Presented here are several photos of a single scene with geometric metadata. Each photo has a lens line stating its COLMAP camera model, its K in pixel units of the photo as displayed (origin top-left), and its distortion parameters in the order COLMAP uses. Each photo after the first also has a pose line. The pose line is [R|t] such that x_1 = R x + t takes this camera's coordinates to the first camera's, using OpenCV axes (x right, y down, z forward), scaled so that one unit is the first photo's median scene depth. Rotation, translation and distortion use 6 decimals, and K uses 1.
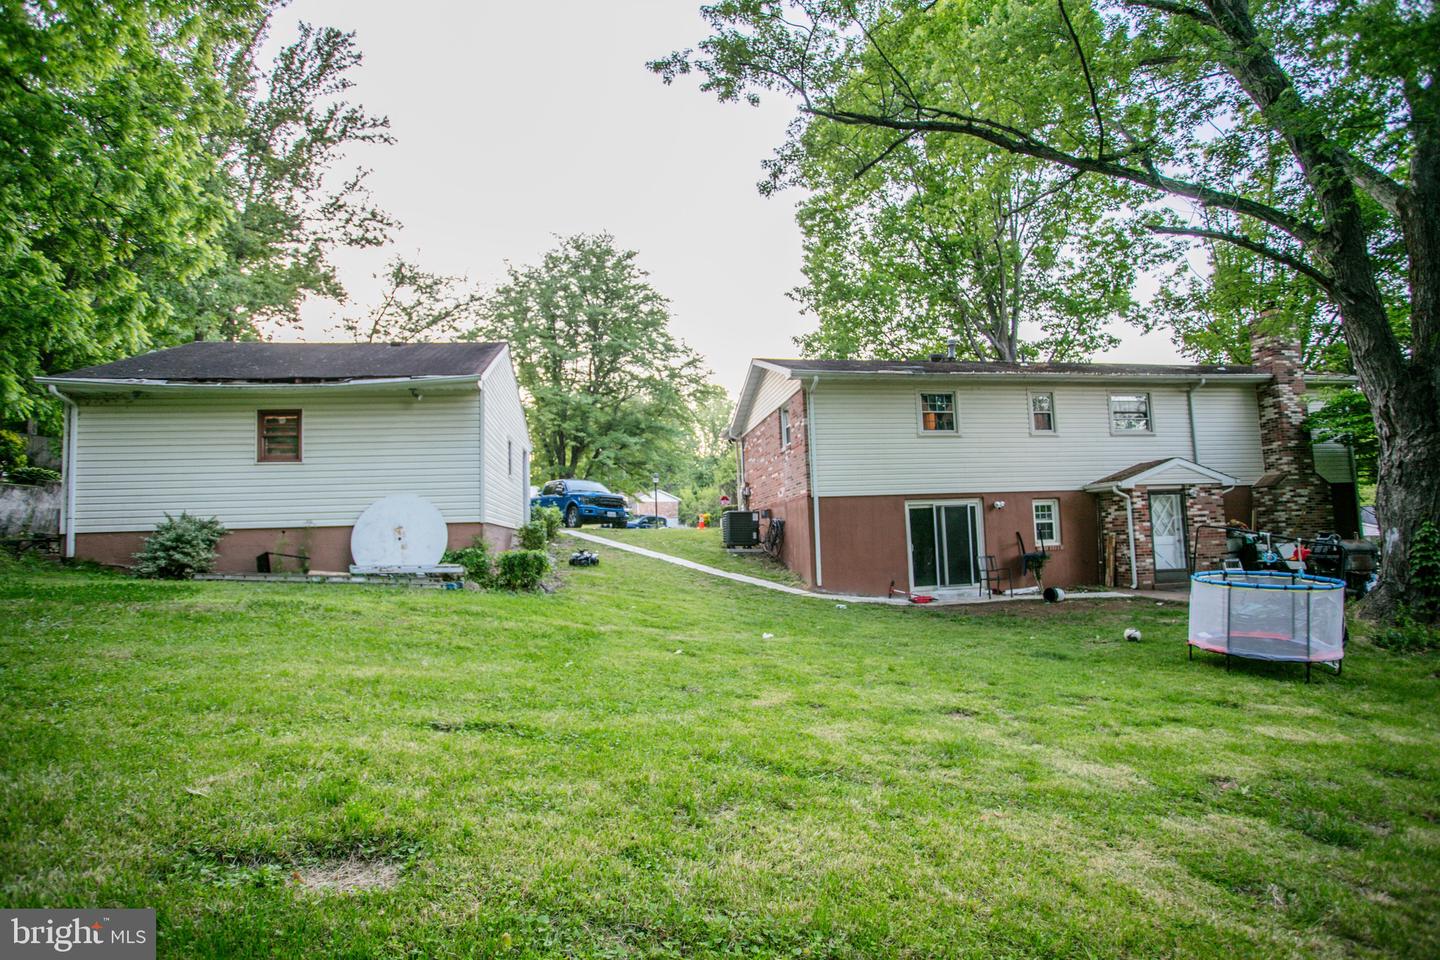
lens RADIAL K [[710.0, 0, 720.0], [0, 710.0, 480.0], [0, 0, 1]] dist [-0.075033, 0.037419]
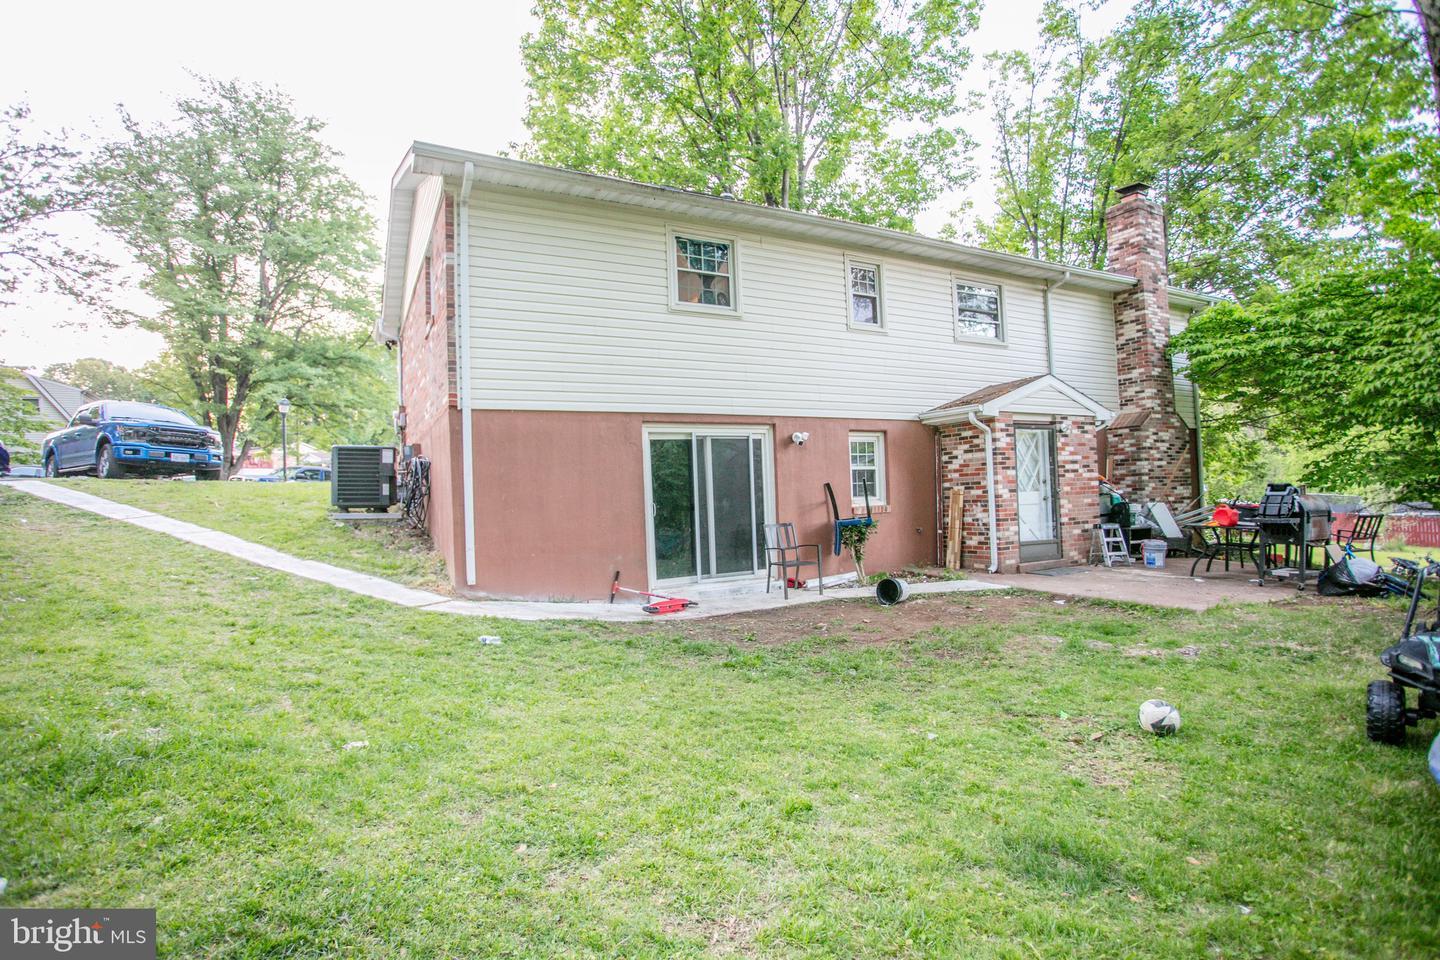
lens RADIAL K [[707.3, 0, 720.0], [0, 707.3, 480.0], [0, 0, 1]] dist [-0.071446, 0.035548]
pose [[0.945872, 0.007388, 0.324455, 0.141104], [-0.023334, 0.998701, 0.045286, 0.046326], [-0.323699, -0.050406, 0.944816, 0.459998]]
